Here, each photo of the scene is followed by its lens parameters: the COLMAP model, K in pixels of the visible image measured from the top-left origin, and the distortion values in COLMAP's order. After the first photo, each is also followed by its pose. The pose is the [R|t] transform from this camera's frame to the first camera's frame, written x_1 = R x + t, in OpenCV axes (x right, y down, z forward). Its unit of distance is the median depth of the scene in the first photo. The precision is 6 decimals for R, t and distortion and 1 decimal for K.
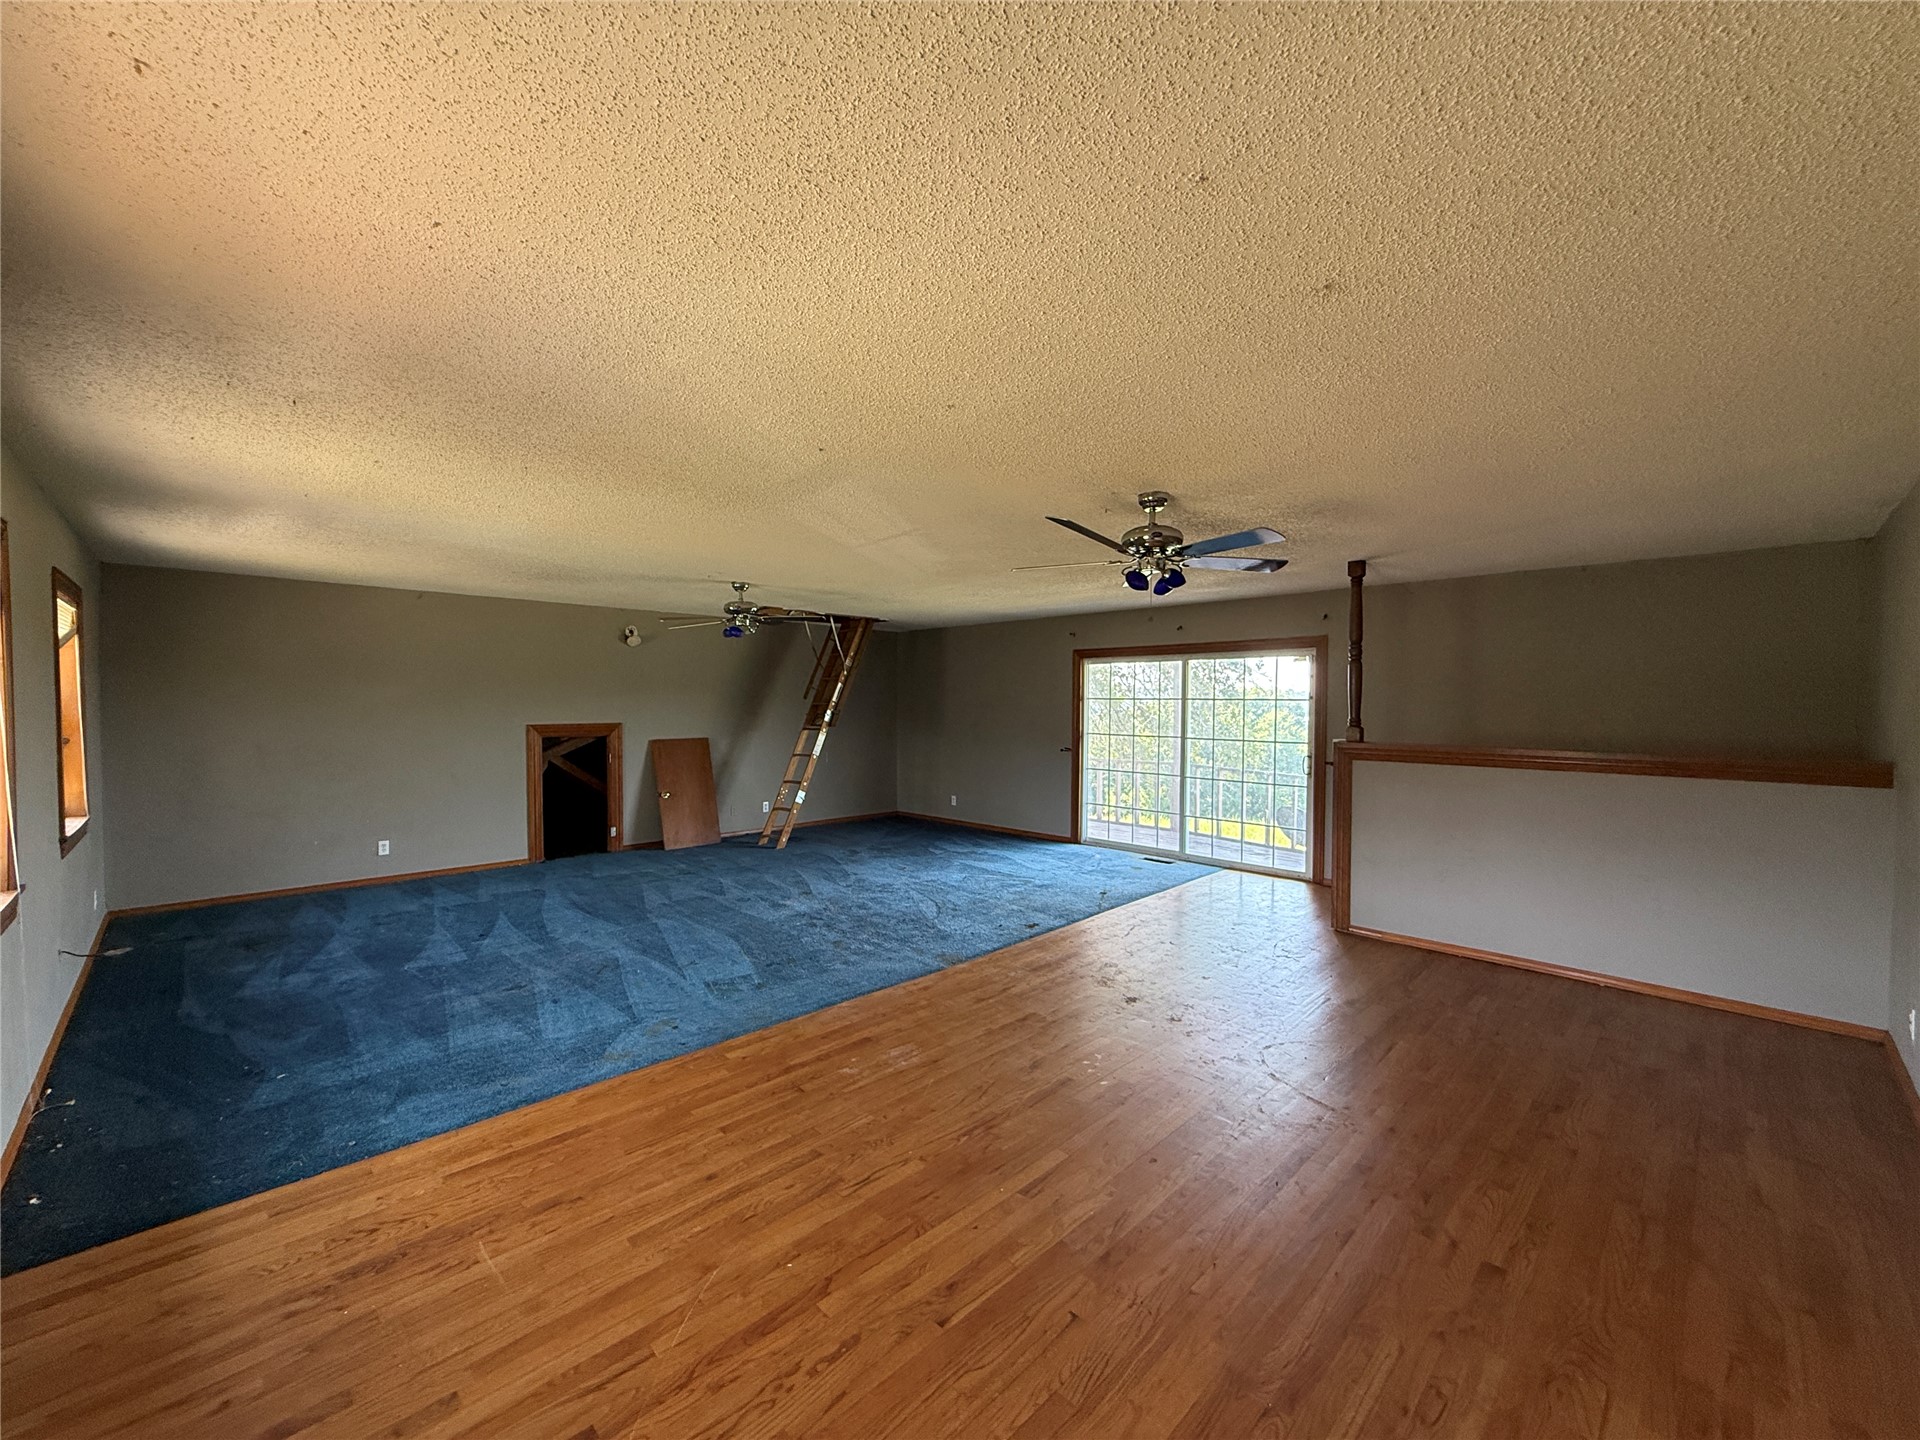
lens RADIAL K [[771.6, 0, 956.6], [0, 771.6, 717.0], [0, 0, 1]] dist [-0.002997, -0.000371]
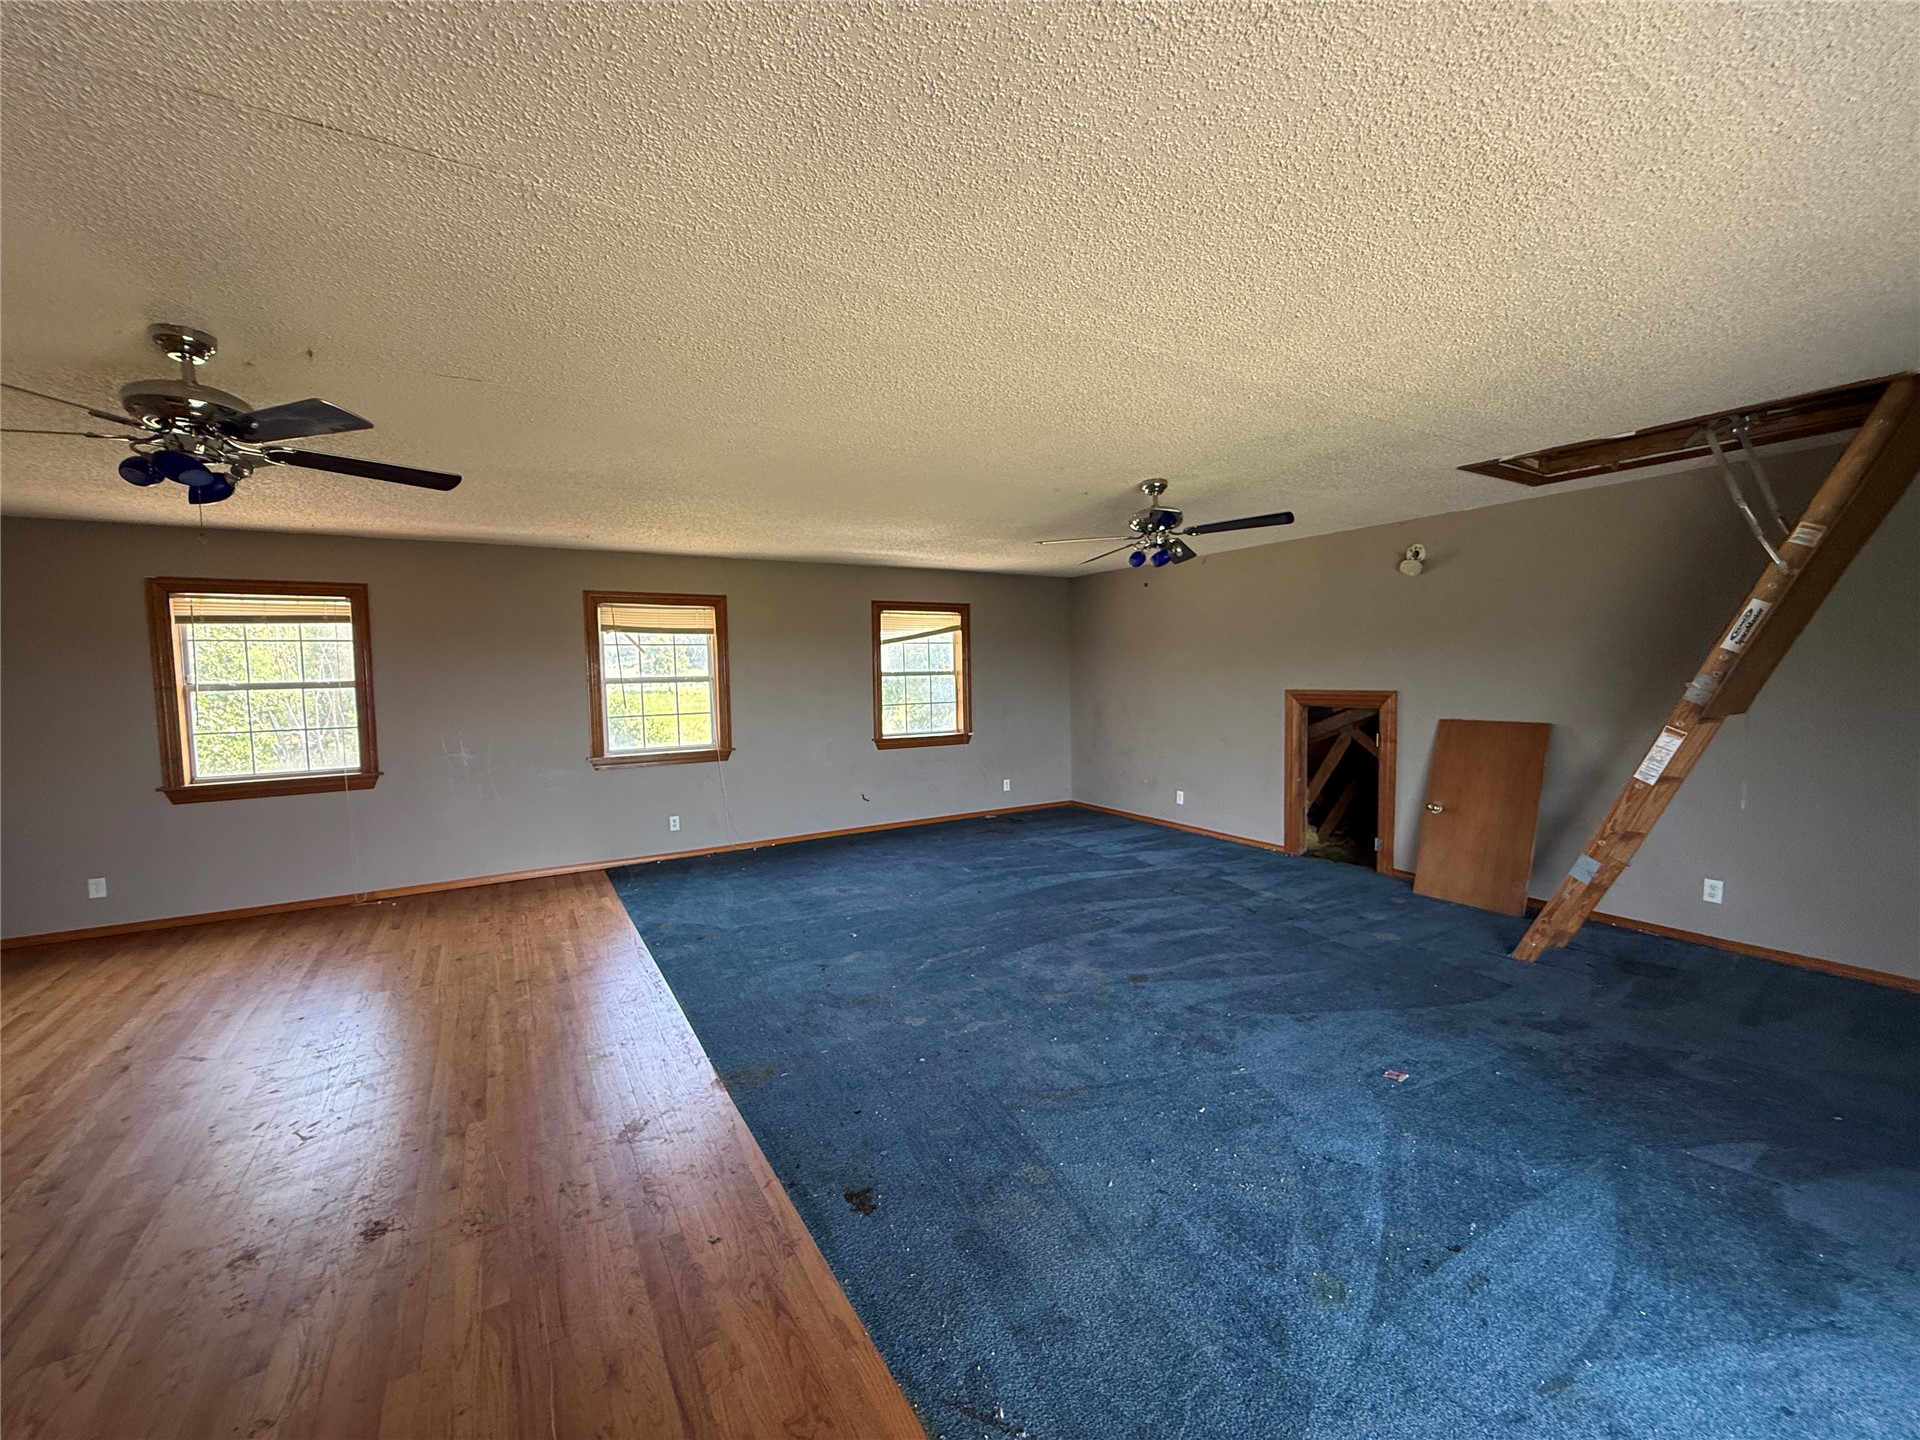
lens RADIAL K [[771.6, 0, 955.9], [0, 771.6, 727.3], [0, 0, 1]] dist [-0.002997, -0.000371]
pose [[-0.239978, 0.071159, -0.968167, 0.339318], [-0.007271, 0.997150, 0.075091, -0.009414], [0.970751, 0.025060, -0.238777, 0.828858]]
